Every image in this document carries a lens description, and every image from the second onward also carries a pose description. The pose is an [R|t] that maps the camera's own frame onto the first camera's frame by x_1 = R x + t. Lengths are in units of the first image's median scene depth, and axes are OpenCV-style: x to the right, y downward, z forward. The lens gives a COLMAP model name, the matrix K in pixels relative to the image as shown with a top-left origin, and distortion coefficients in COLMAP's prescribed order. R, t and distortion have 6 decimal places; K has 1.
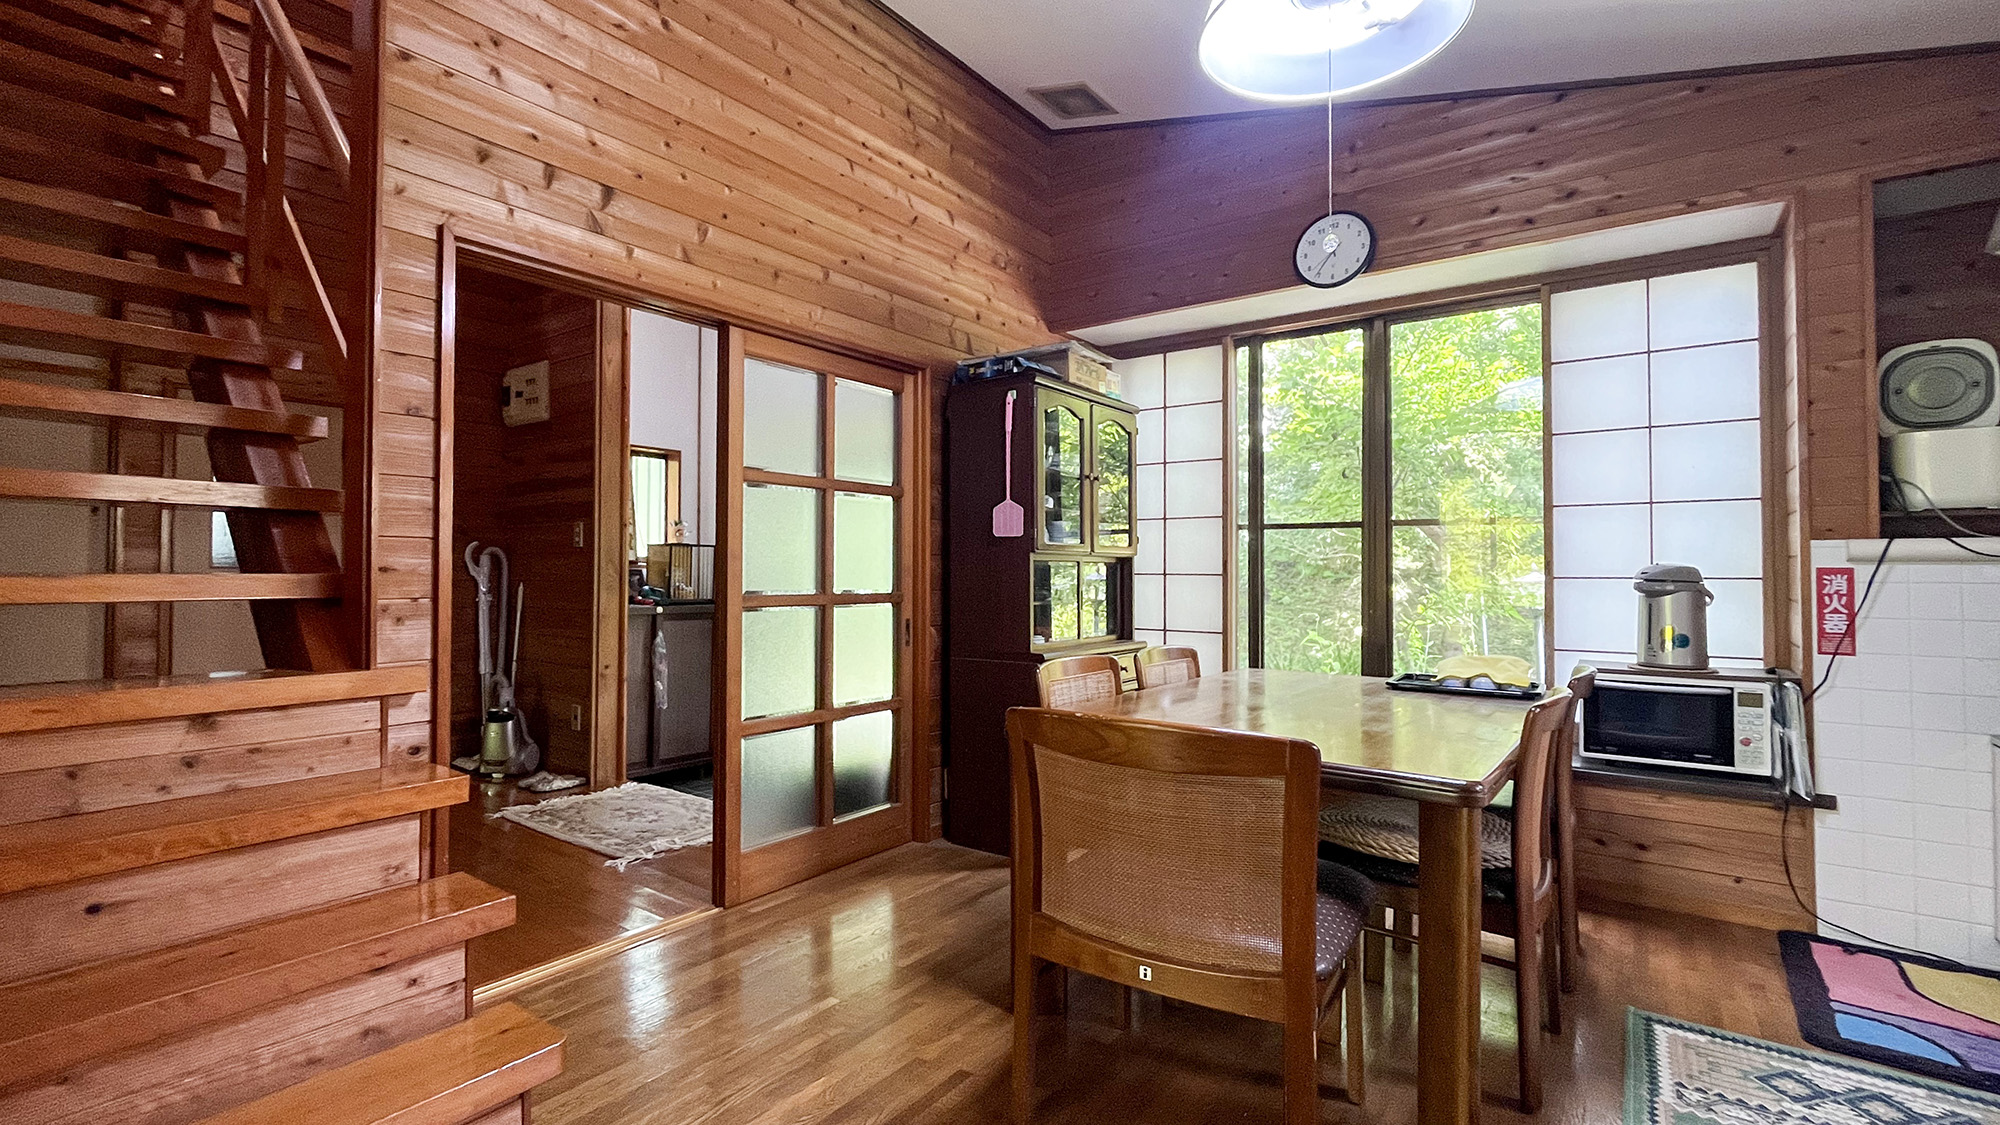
lens RADIAL K [[826.4, 0, 986.5], [0, 826.4, 567.4], [0, 0, 1]] dist [0.000647, -0.000054]
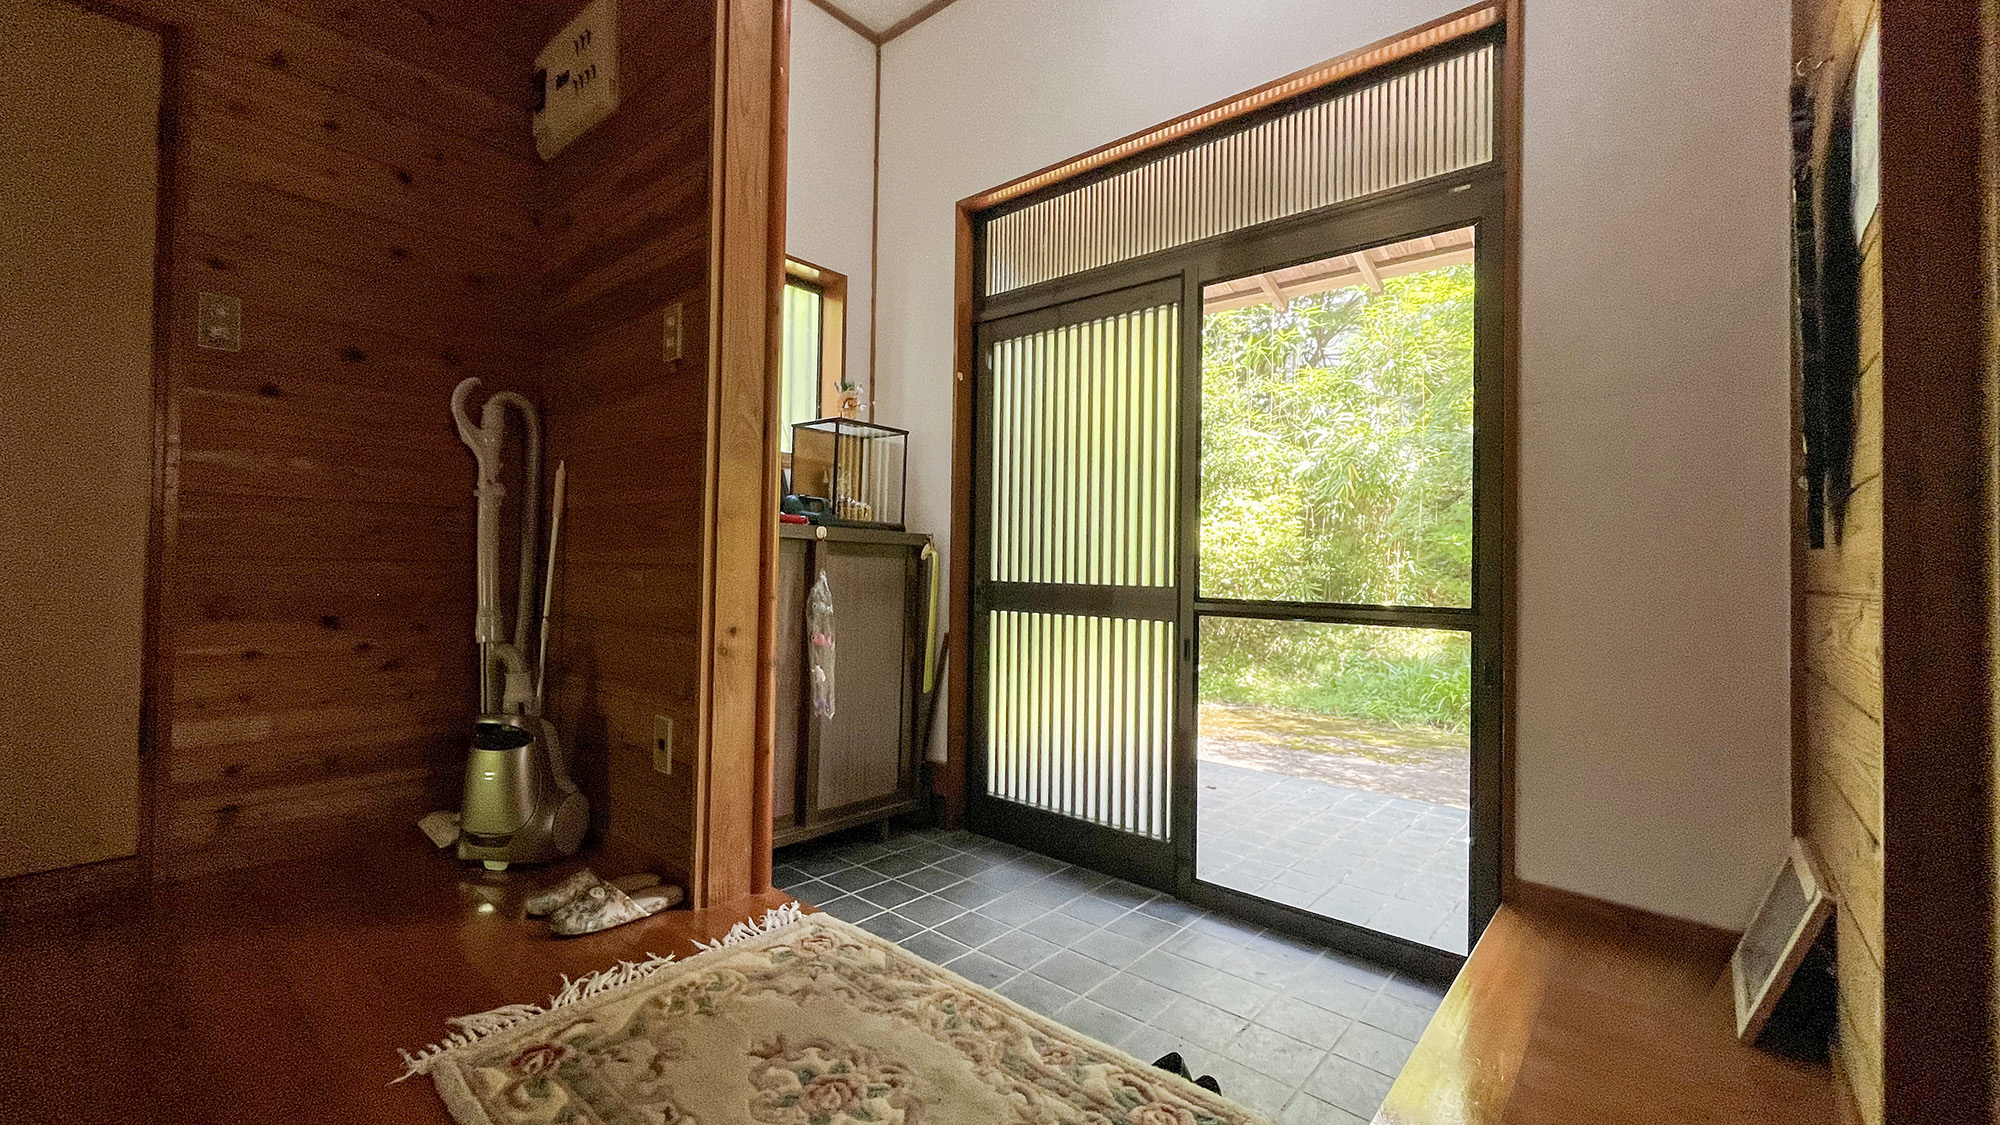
lens RADIAL K [[826.4, 0, 1018.0], [0, 826.4, 553.2], [0, 0, 1]] dist [0.000647, -0.000054]
pose [[0.997335, 0.011444, -0.072059, -0.255266], [-0.011761, 0.999923, -0.003980, 0.072654], [0.072008, 0.004817, 0.997392, 0.528896]]
